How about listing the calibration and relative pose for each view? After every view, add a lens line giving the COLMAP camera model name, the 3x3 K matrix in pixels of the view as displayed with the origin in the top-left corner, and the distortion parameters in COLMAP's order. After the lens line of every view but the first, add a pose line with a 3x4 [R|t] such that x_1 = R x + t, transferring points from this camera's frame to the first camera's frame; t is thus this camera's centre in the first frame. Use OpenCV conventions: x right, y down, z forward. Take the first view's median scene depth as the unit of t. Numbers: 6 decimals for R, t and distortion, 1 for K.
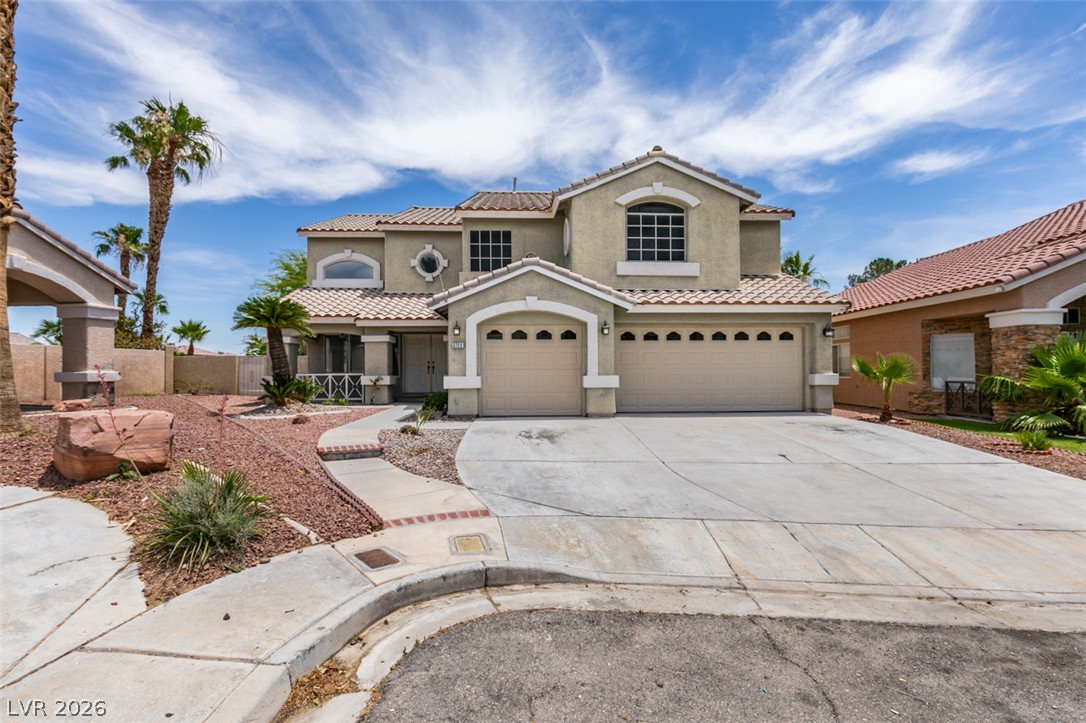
lens RADIAL K [[495.0, 0, 537.9], [0, 495.0, 363.5], [0, 0, 1]] dist [-0.001924, -0.000534]
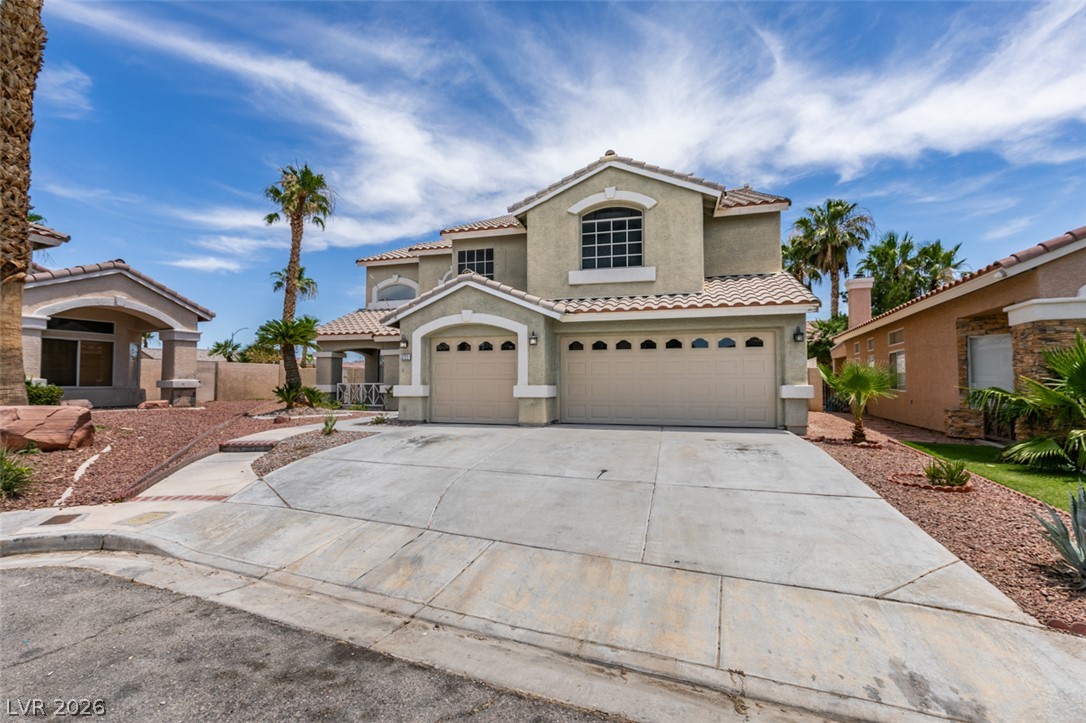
lens RADIAL K [[488.8, 0, 542.5], [0, 488.8, 366.2], [0, 0, 1]] dist [-0.001671, -0.000934]
pose [[0.949452, -0.006160, -0.313851, 0.448160], [-0.000126, 0.999800, -0.020004, 0.004981], [0.313912, 0.019033, 0.949261, 0.058973]]
